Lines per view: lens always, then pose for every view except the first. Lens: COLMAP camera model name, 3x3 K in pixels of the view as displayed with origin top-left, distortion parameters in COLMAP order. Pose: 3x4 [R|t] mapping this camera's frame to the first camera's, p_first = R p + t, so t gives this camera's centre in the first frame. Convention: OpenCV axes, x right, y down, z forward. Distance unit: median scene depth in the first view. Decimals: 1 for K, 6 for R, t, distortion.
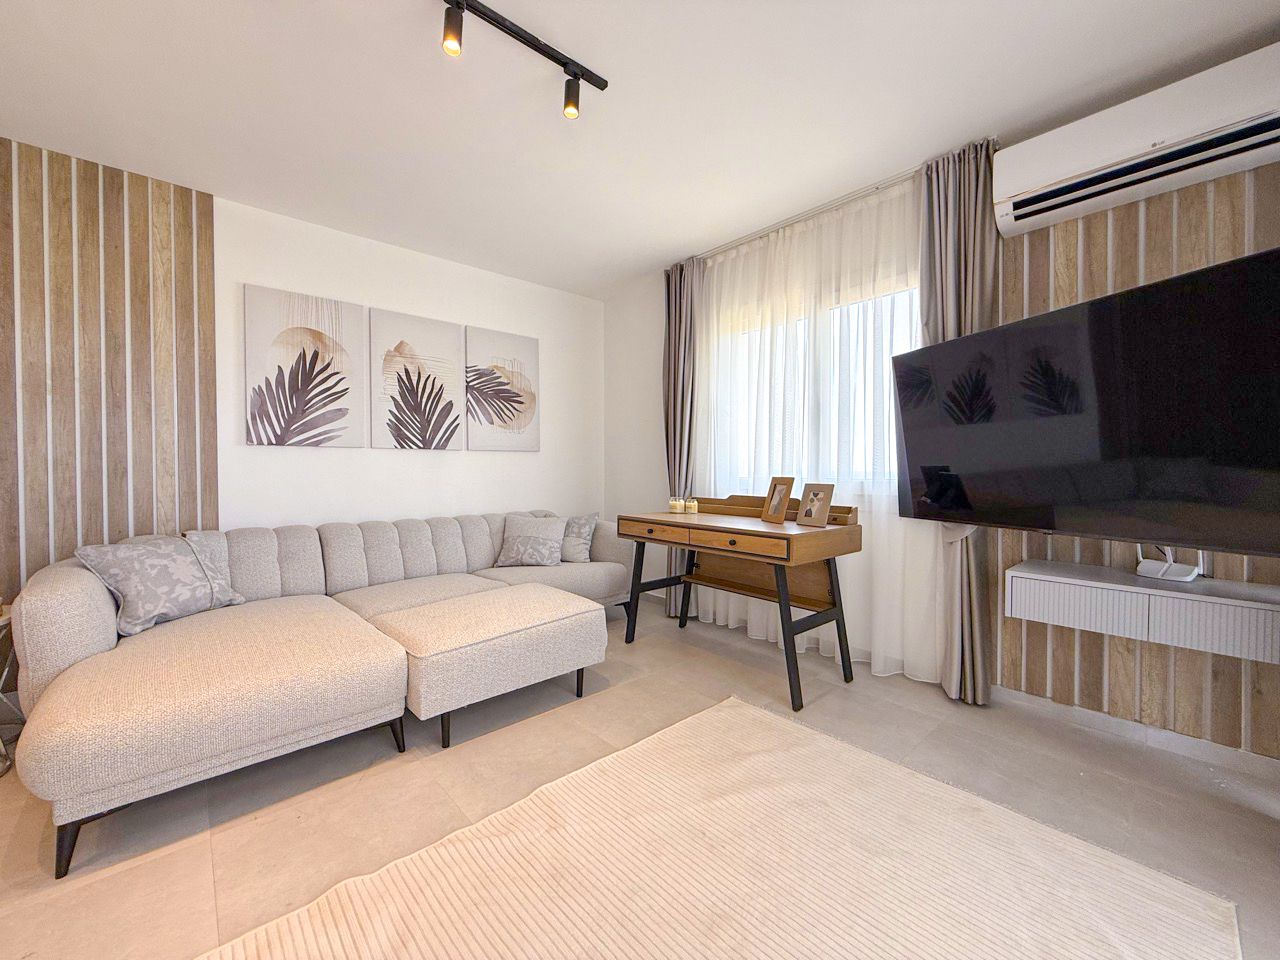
lens RADIAL K [[513.6, 0, 636.1], [0, 513.6, 479.2], [0, 0, 1]] dist [-0.000433, 0.000259]
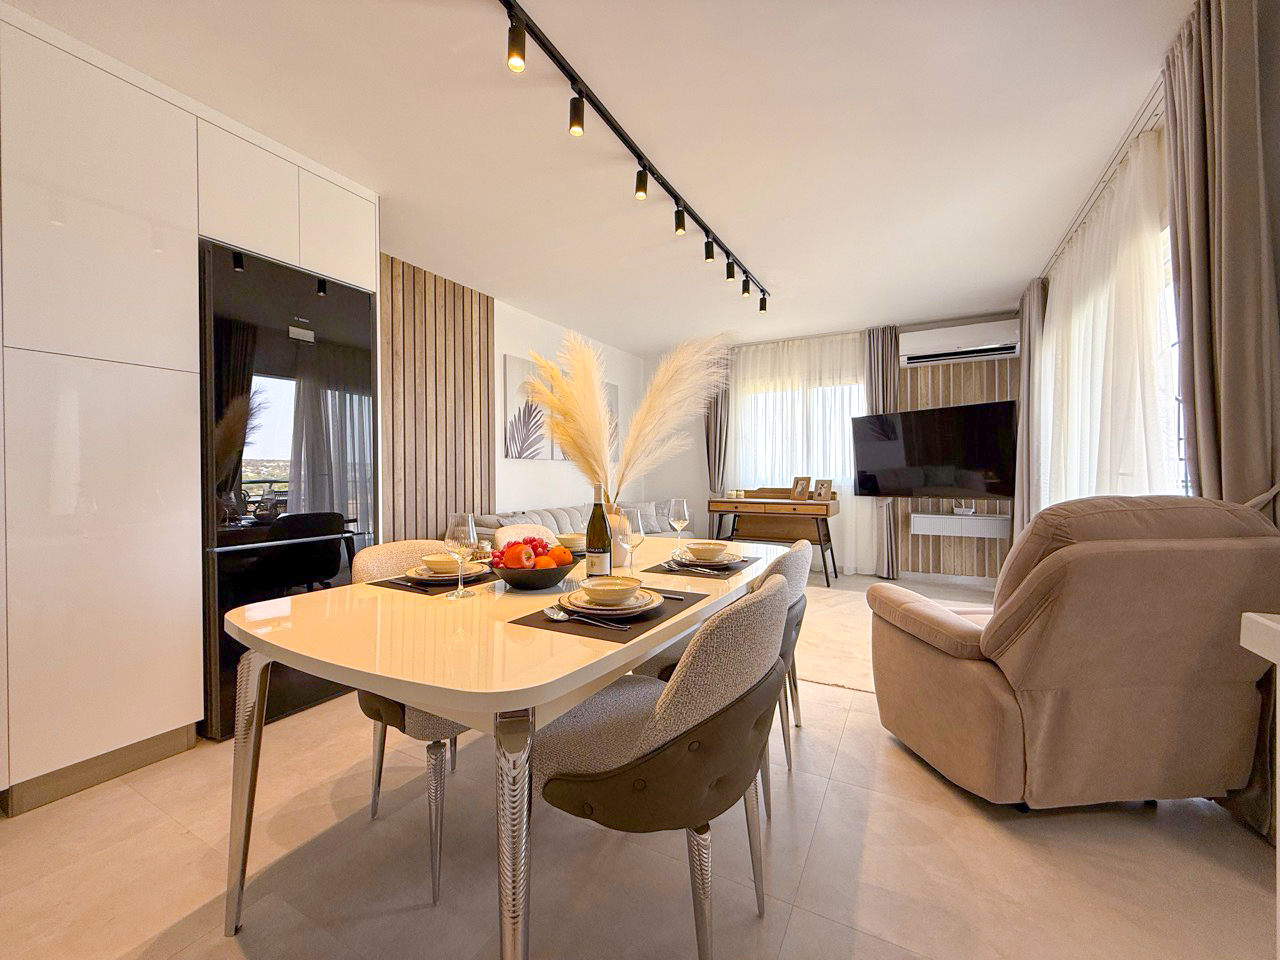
lens RADIAL K [[513.6, 0, 636.1], [0, 513.6, 479.2], [0, 0, 1]] dist [-0.000433, 0.000259]
pose [[0.942306, -0.008751, 0.334637, -0.868003], [0.012078, 0.999896, -0.007862, 0.011919], [-0.334533, 0.011450, 0.942314, -0.555190]]
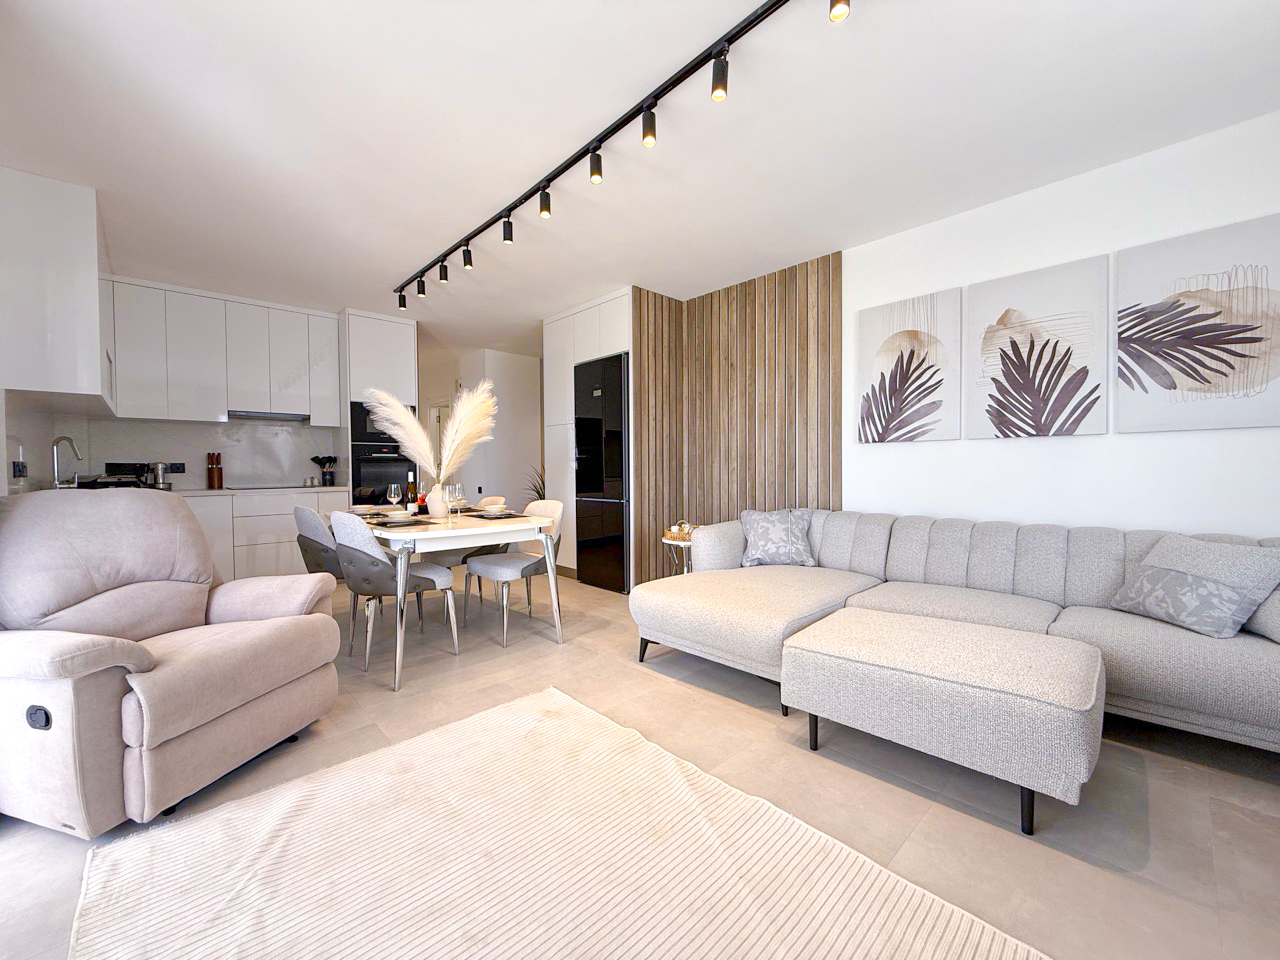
lens RADIAL K [[513.6, 0, 636.1], [0, 513.6, 479.2], [0, 0, 1]] dist [-0.000433, 0.000259]
pose [[0.021441, 0.024268, -0.999476, 0.428469], [-0.011649, 0.999644, 0.024022, -0.005253], [0.999702, 0.011128, 0.021717, 0.427444]]
